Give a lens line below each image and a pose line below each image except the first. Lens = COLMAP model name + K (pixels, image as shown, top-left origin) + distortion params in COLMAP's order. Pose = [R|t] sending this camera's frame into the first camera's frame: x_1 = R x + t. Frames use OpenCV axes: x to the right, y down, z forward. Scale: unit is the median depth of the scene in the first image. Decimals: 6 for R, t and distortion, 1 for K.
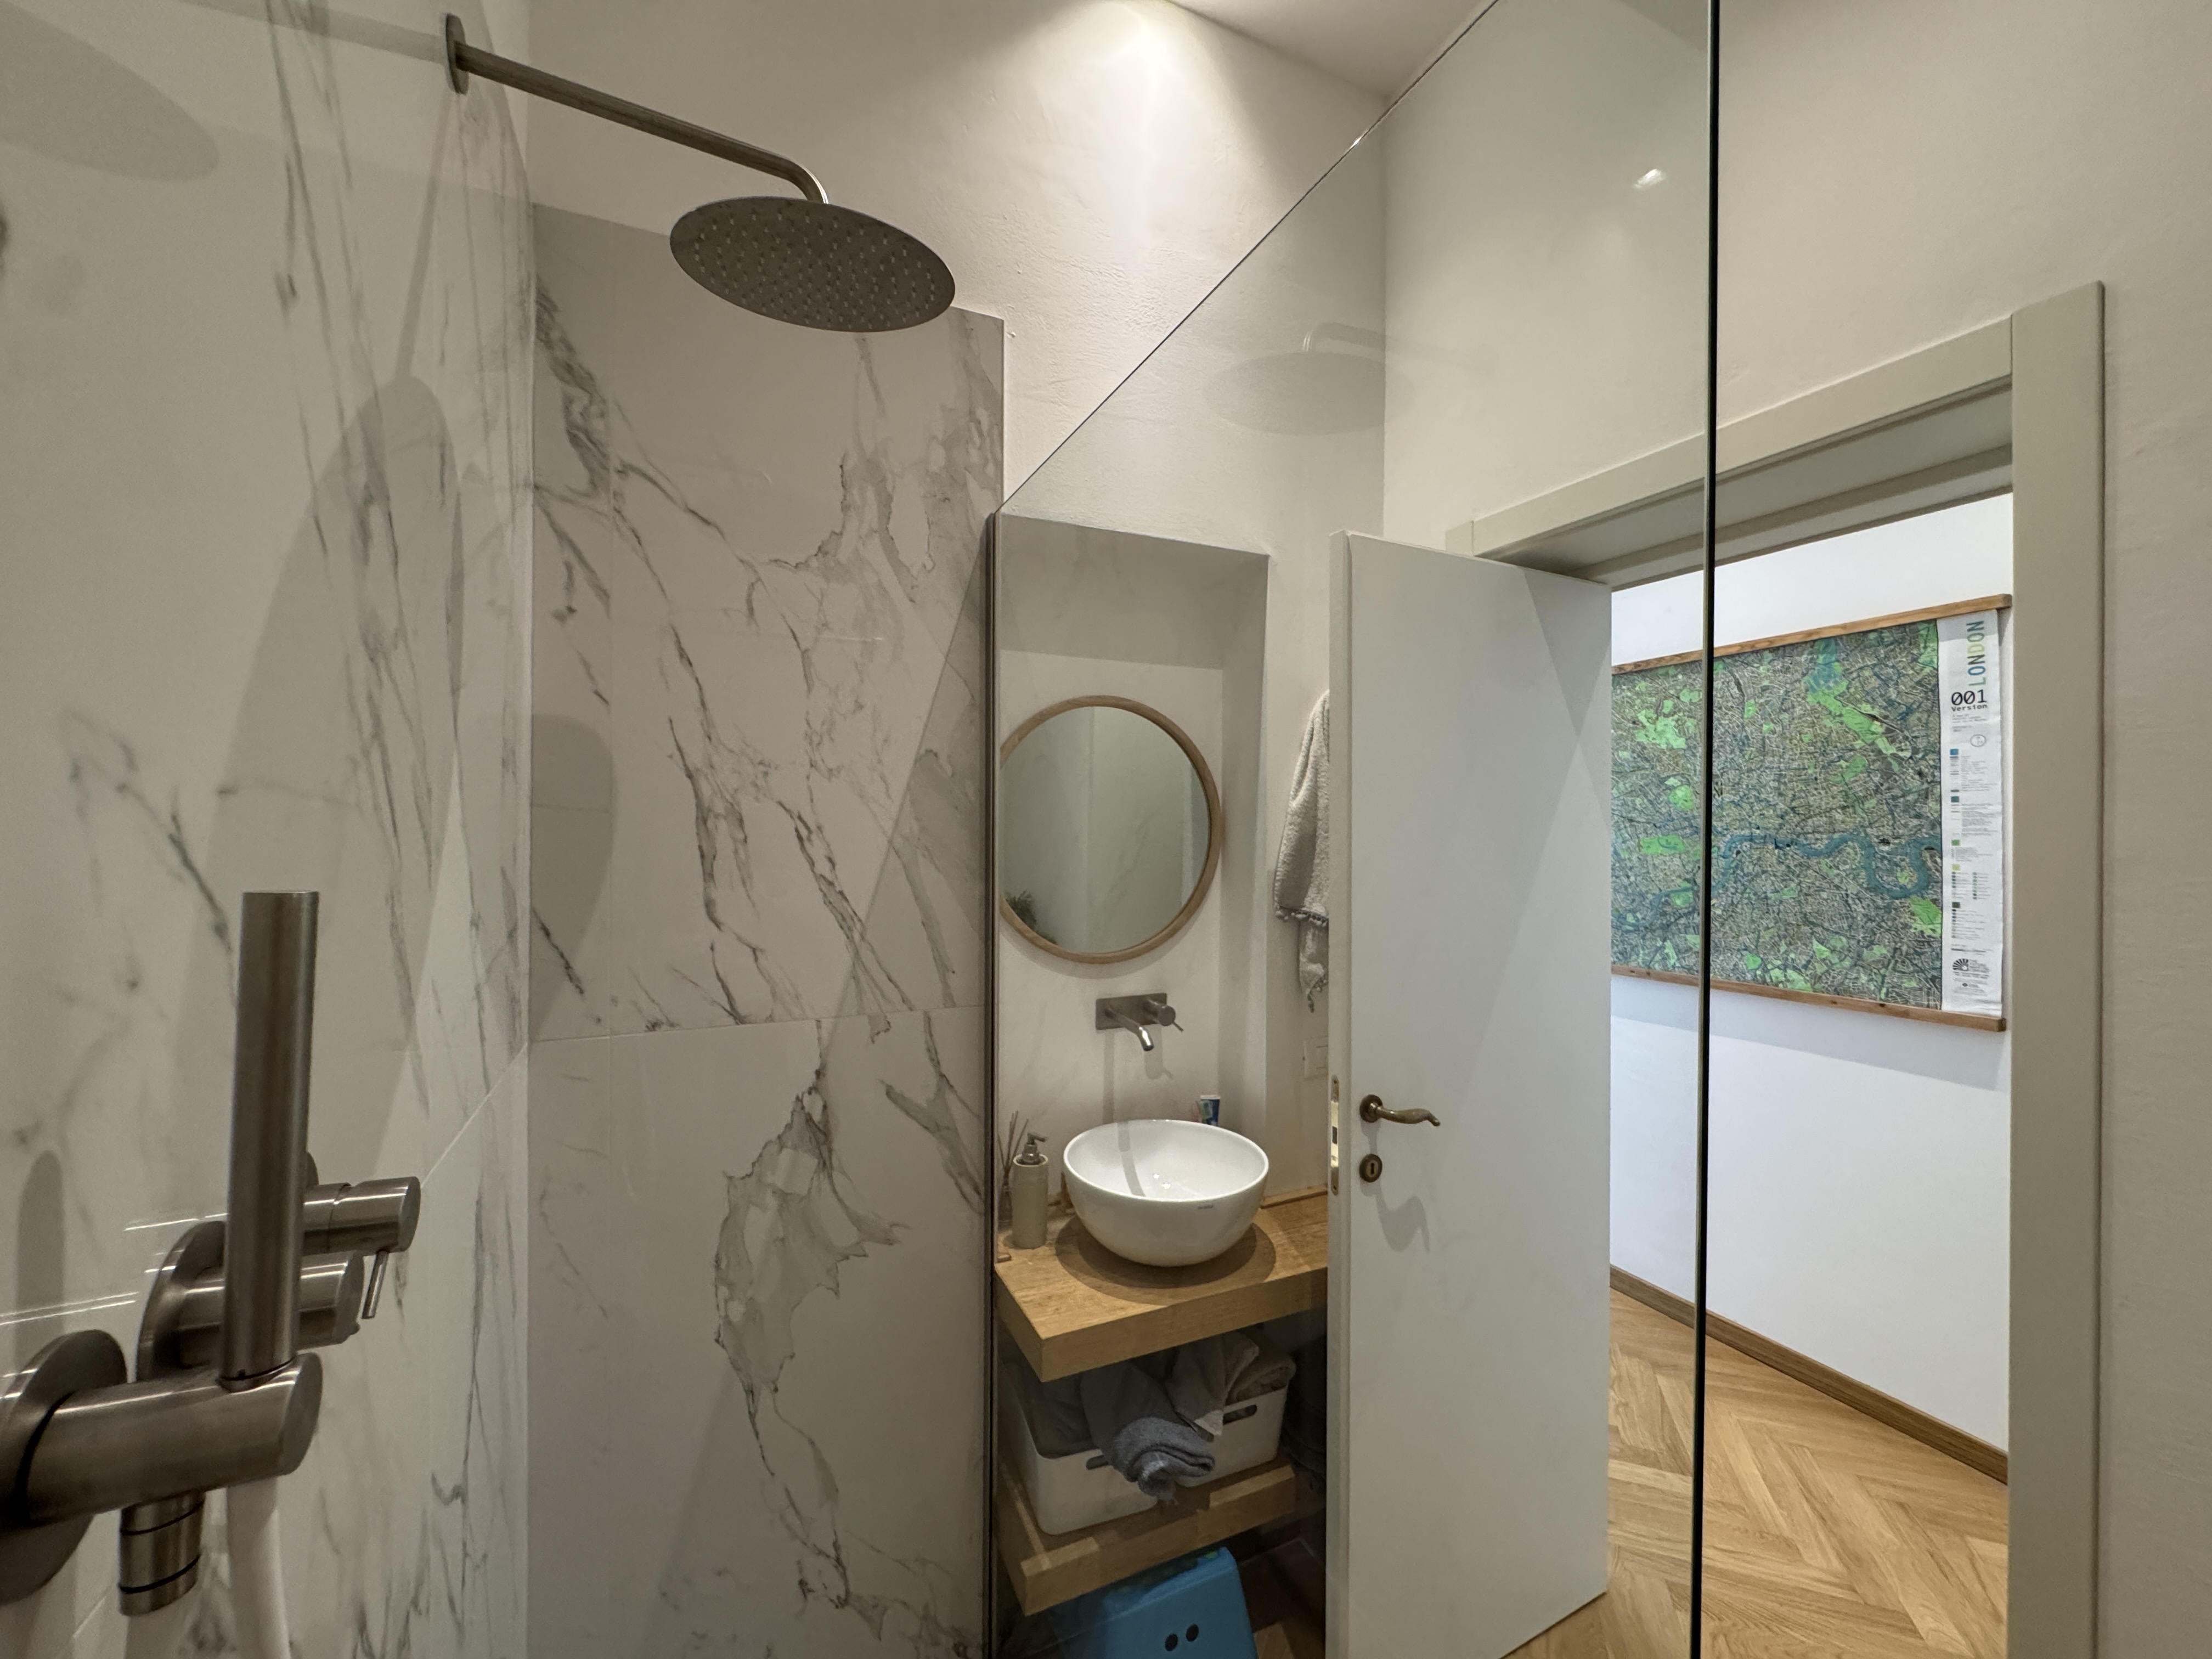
lens RADIAL K [[891.9, 0, 1114.3], [0, 891.9, 829.4], [0, 0, 1]] dist [-0.001372, 0.000789]
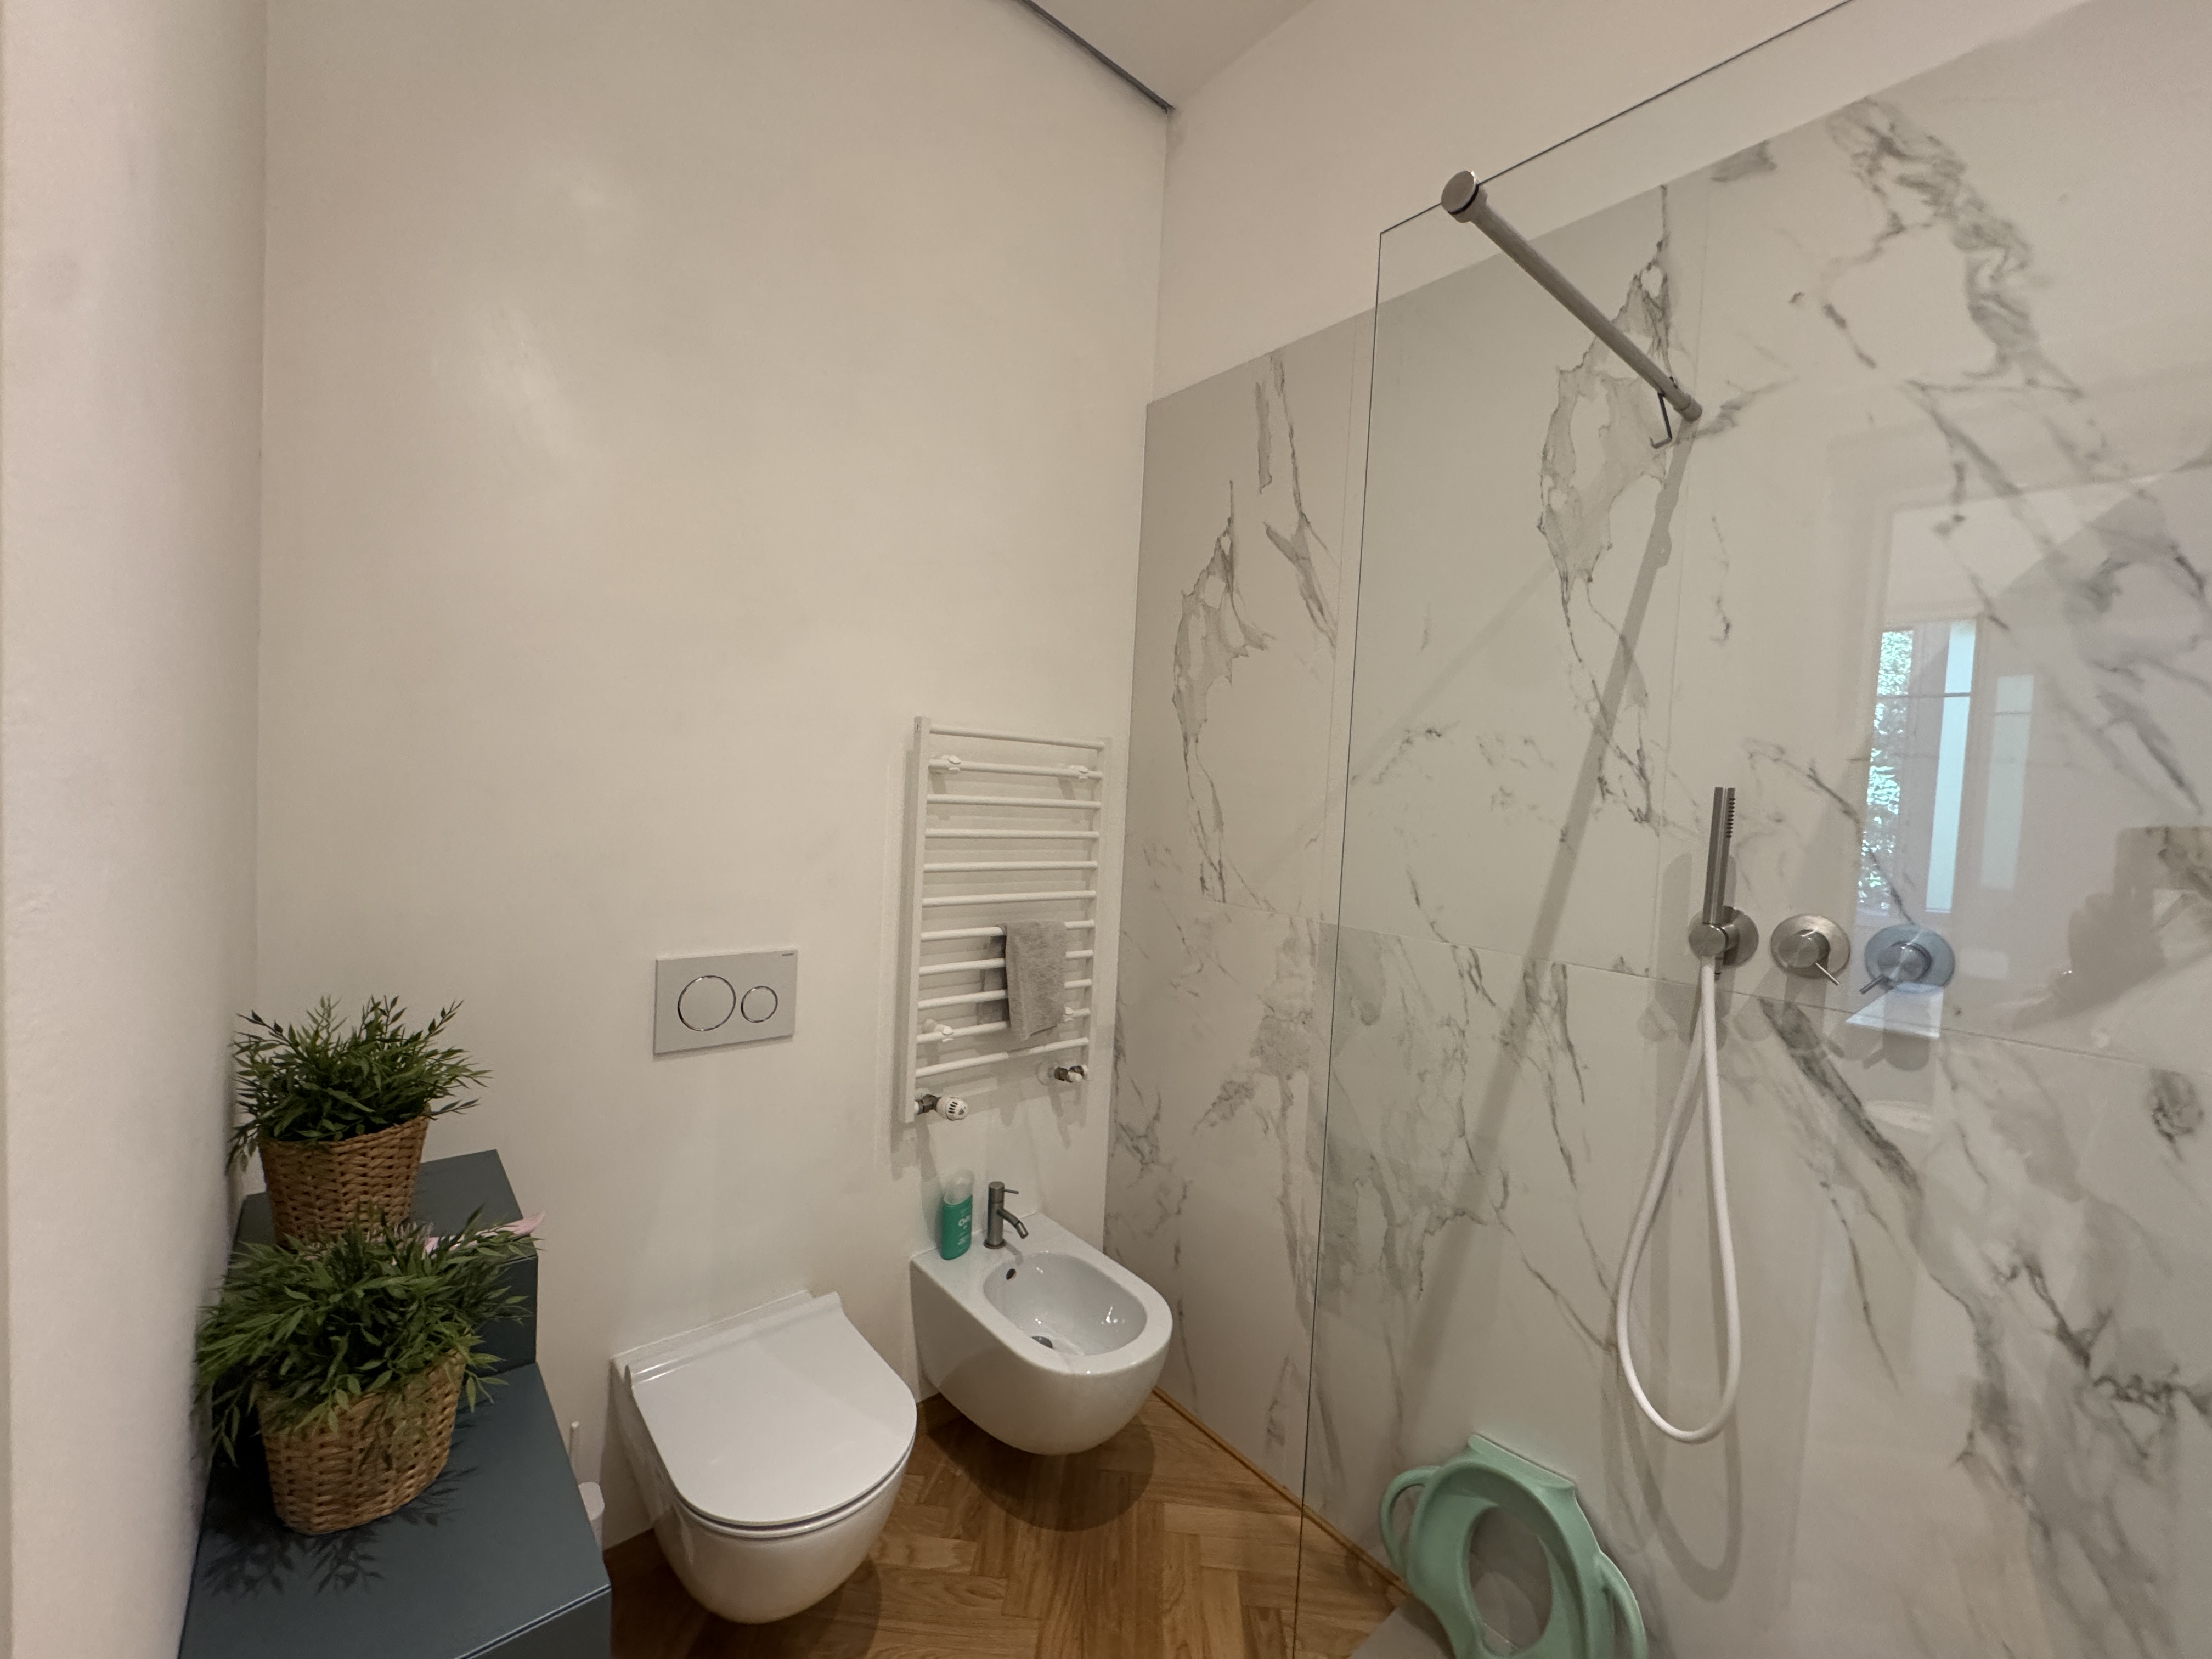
lens RADIAL K [[891.9, 0, 1116.3], [0, 891.9, 823.6], [0, 0, 1]] dist [-0.001372, 0.000789]
pose [[0.251446, 0.044544, -0.966846, 0.441826], [-0.043341, 0.998457, 0.034728, 0.861308], [0.966900, 0.033171, 0.252989, 0.245377]]
